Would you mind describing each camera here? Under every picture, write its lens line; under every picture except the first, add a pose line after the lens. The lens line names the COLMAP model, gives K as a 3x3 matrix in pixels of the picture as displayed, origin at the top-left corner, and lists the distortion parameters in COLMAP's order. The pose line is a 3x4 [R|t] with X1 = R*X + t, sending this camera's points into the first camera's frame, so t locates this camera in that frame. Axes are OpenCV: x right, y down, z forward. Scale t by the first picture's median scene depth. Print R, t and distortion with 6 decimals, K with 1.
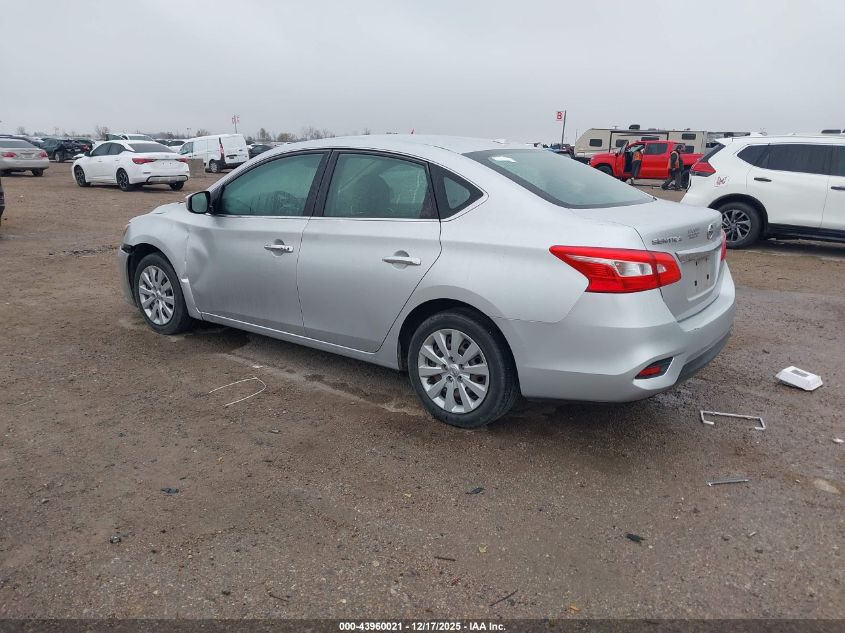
lens RADIAL K [[670.7, 0, 422.5], [0, 670.7, 316.5], [0, 0, 1]] dist [0.010267, 0.001584]
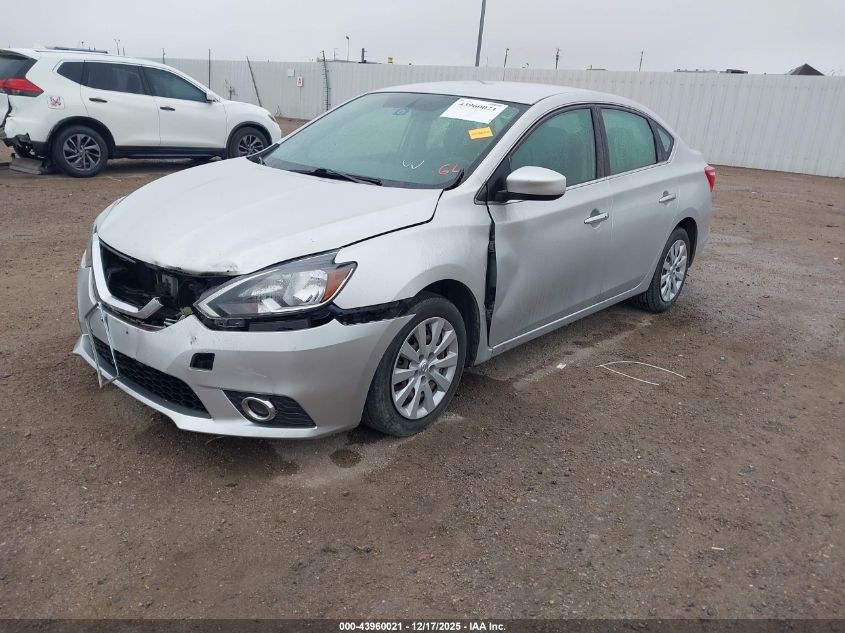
lens RADIAL K [[670.7, 0, 422.5], [0, 670.7, 316.5], [0, 0, 1]] dist [0.010267, 0.001584]
pose [[0.016325, -0.327415, 0.944740, -0.492011], [0.185441, 0.929464, 0.318917, -0.137666], [-0.982520, 0.169988, 0.075890, 0.527707]]
